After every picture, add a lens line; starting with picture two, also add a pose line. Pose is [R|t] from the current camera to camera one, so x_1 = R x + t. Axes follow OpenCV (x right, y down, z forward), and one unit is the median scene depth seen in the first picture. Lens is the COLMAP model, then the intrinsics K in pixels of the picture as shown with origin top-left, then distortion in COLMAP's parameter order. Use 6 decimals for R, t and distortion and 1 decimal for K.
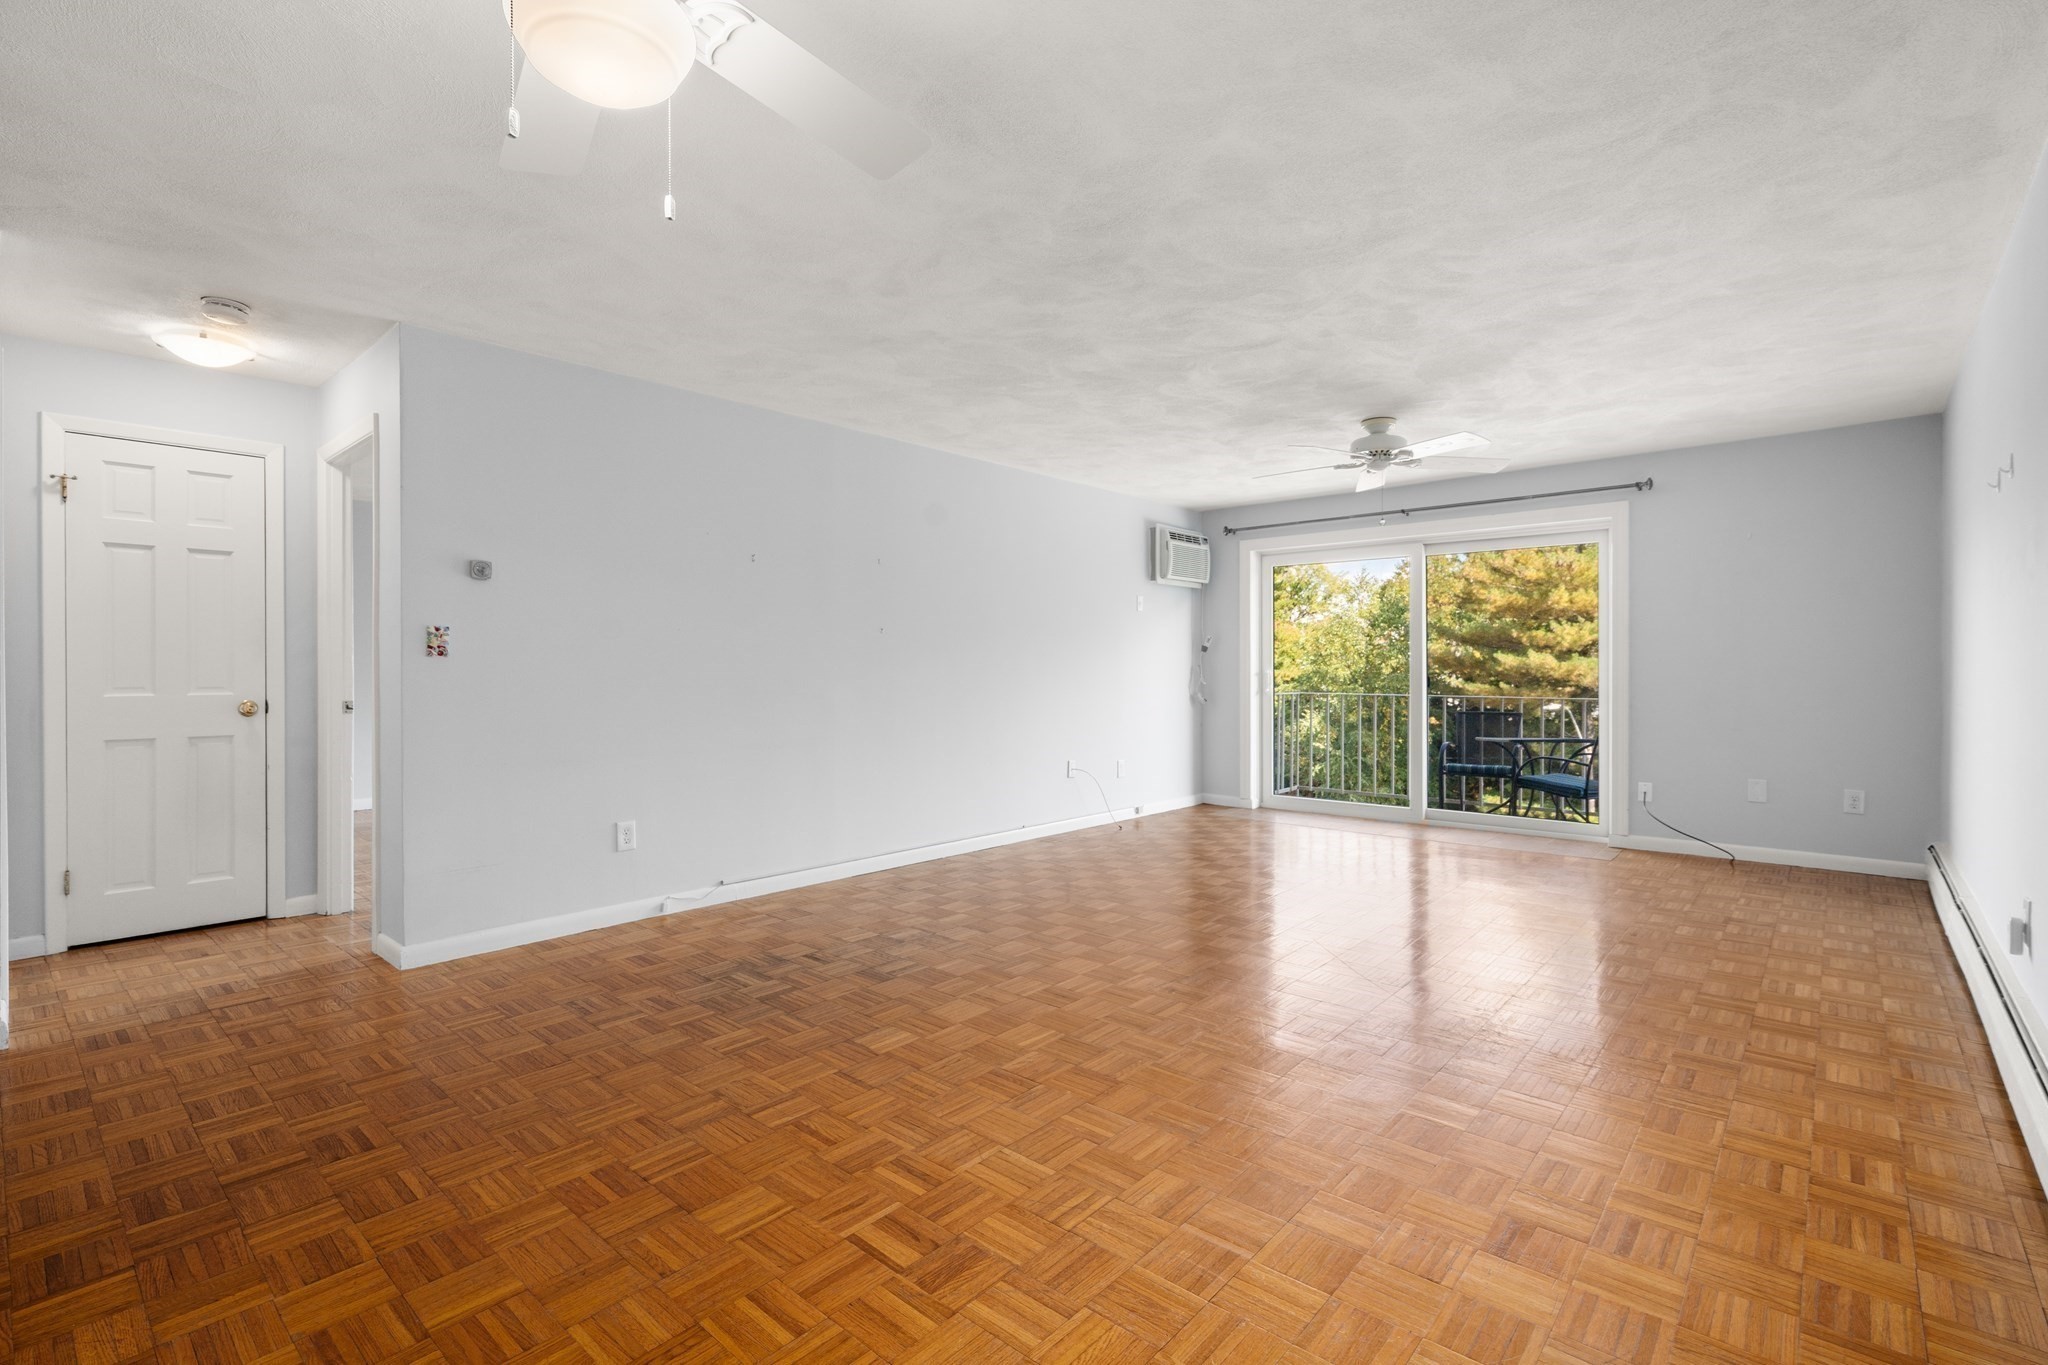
lens RADIAL K [[932.7, 0, 1022.7], [0, 932.7, 676.9], [0, 0, 1]] dist [-0.010703, 0.003294]
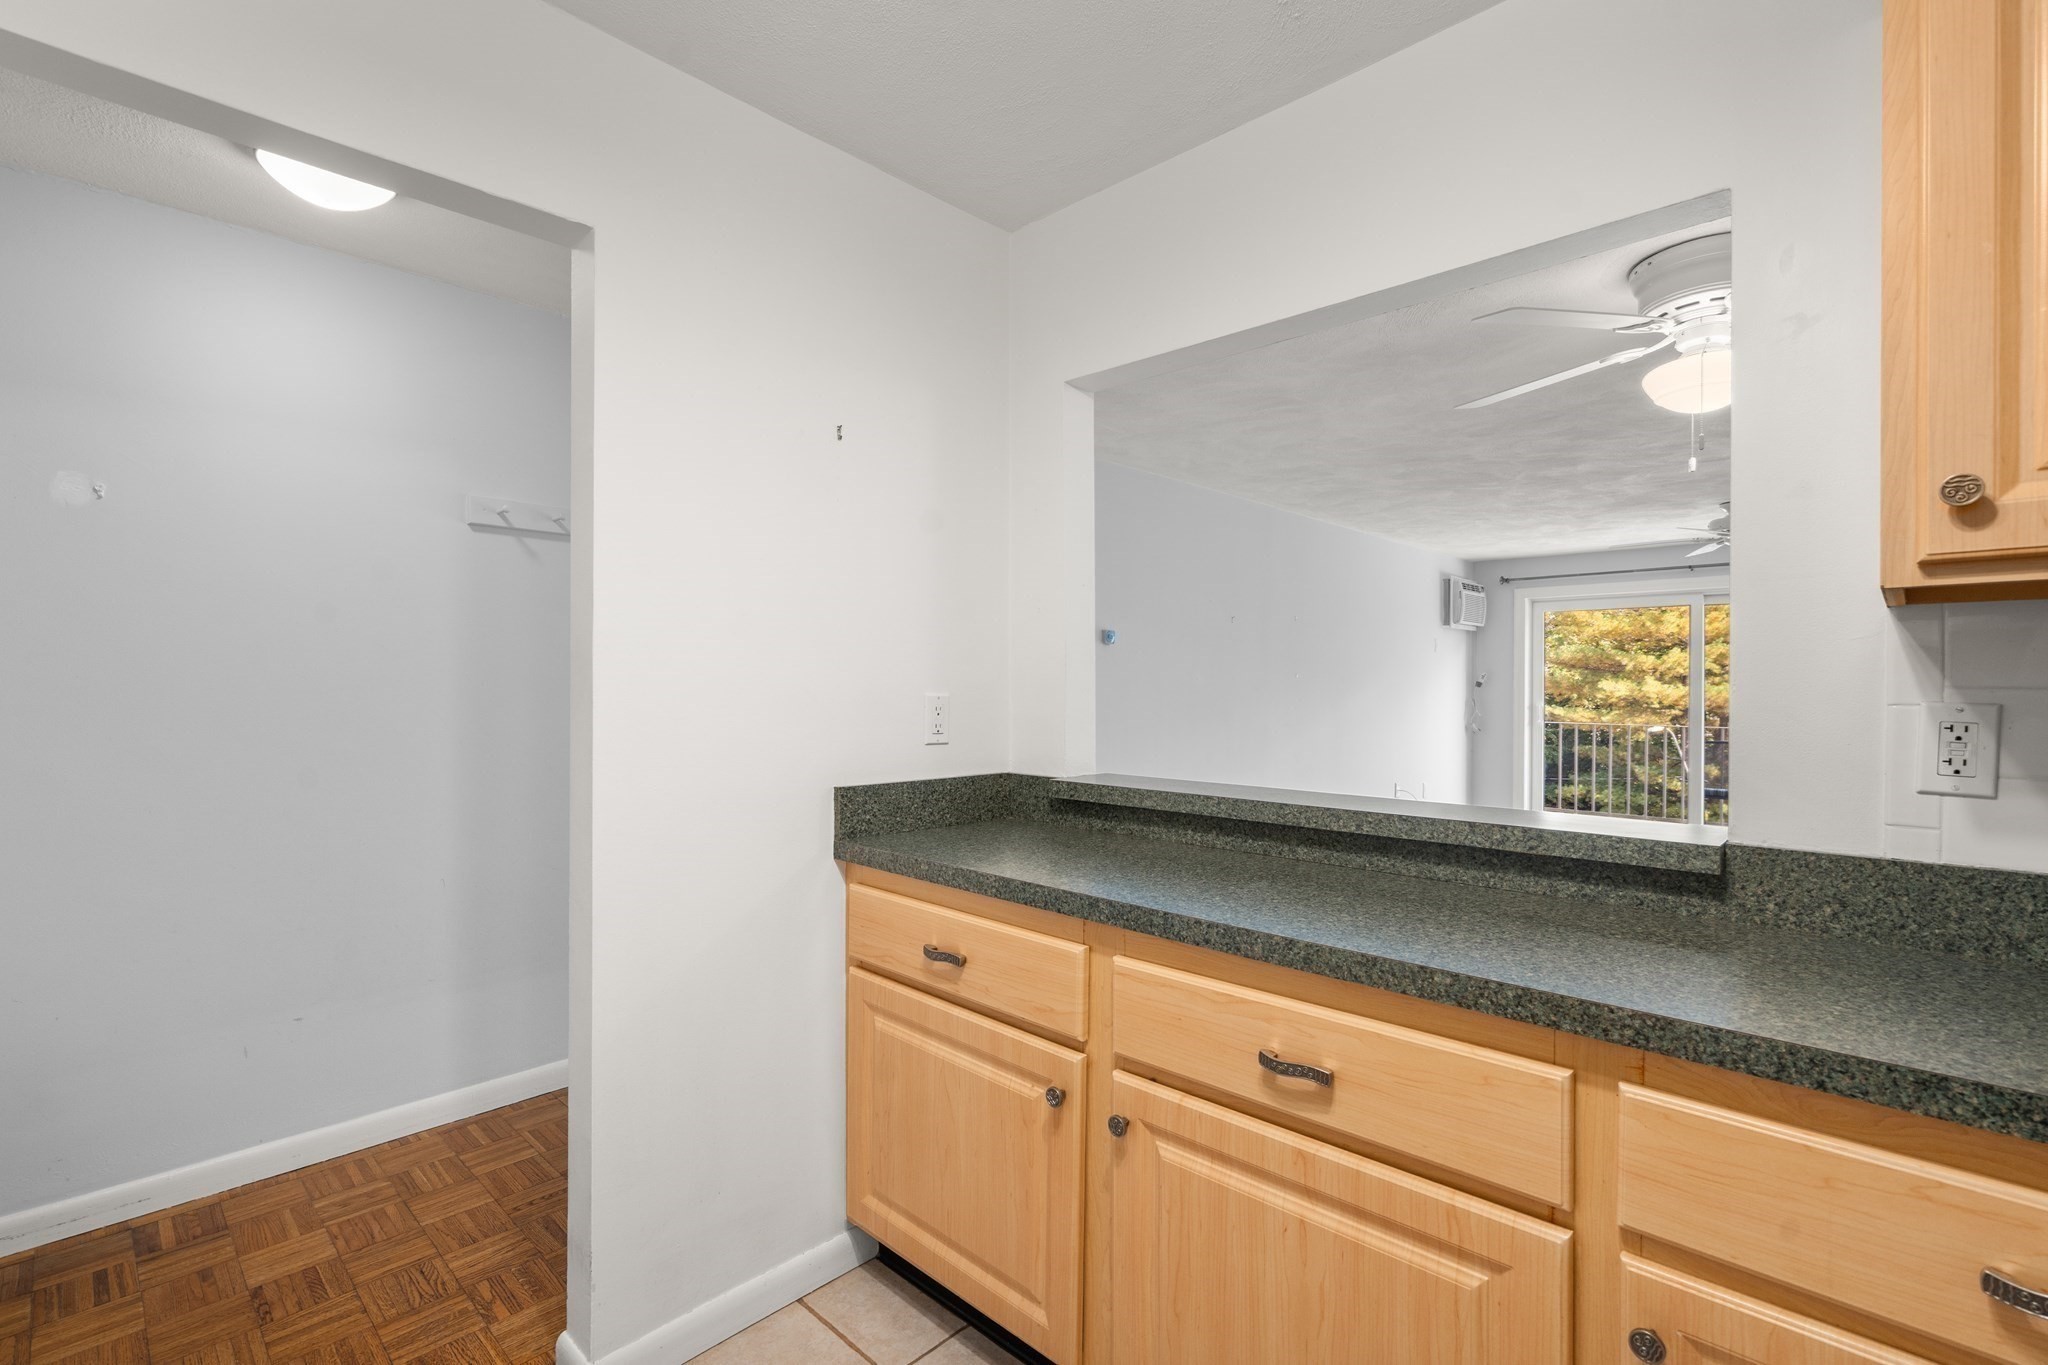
lens RADIAL K [[932.7, 0, 1019.9], [0, 932.7, 687.8], [0, 0, 1]] dist [-0.010703, 0.003294]
pose [[0.998804, 0.005029, -0.048644, -0.430274], [-0.005401, 0.999957, -0.007517, -0.020119], [0.048604, 0.007770, 0.998788, -0.216978]]
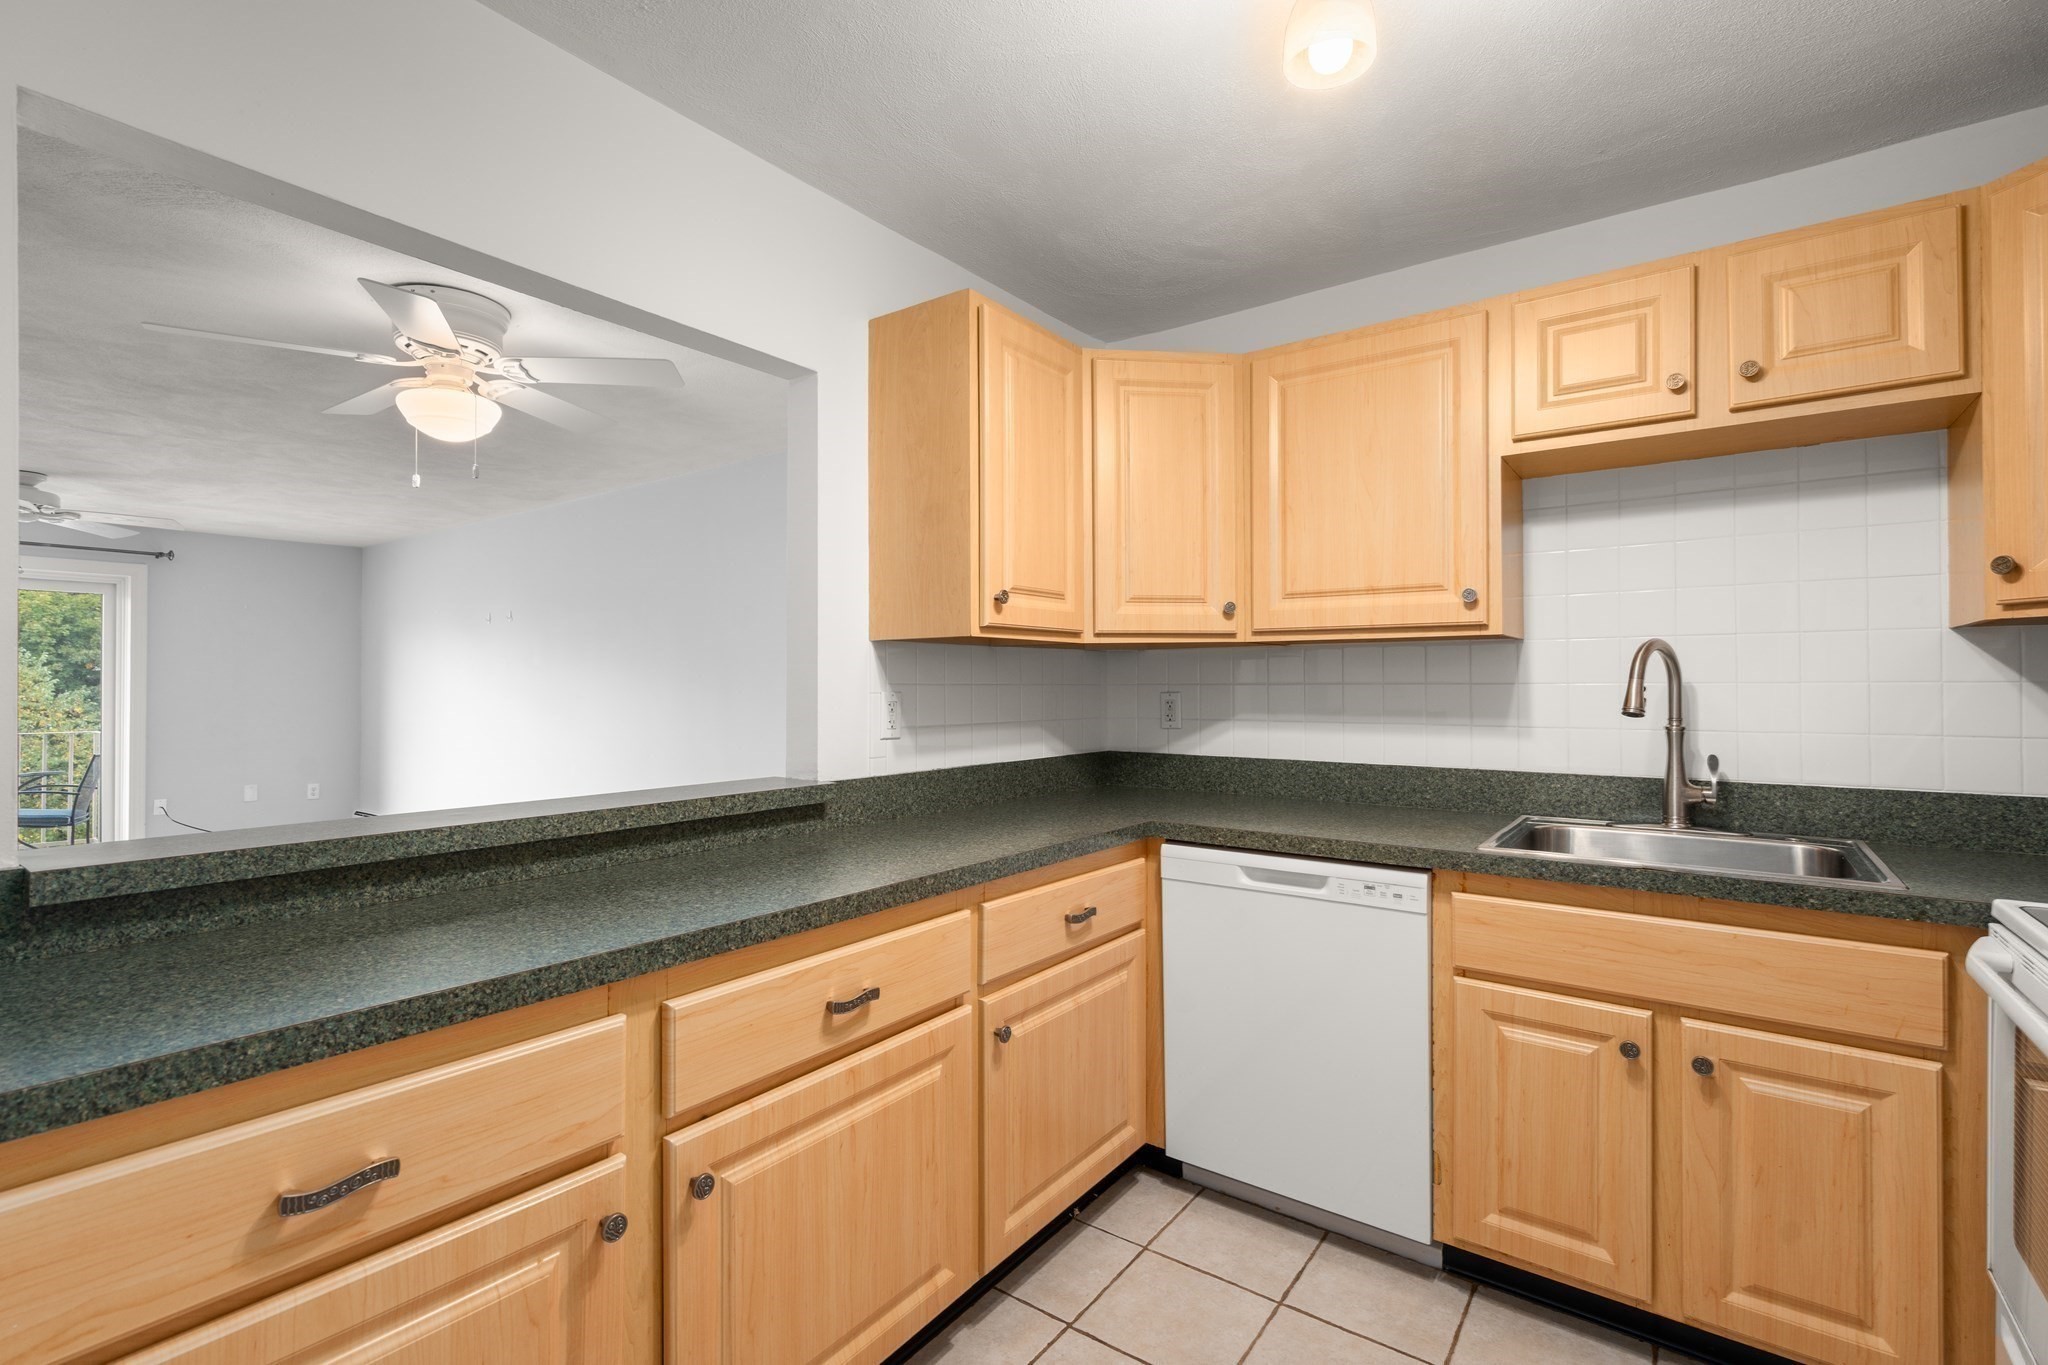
lens RADIAL K [[932.7, 0, 1041.6], [0, 932.7, 680.4], [0, 0, 1]] dist [-0.010703, 0.003294]
pose [[-0.107521, 0.007275, 0.994176, -0.652346], [0.011704, 0.999913, -0.006051, -0.020930], [-0.994134, 0.010985, -0.107597, -0.012192]]
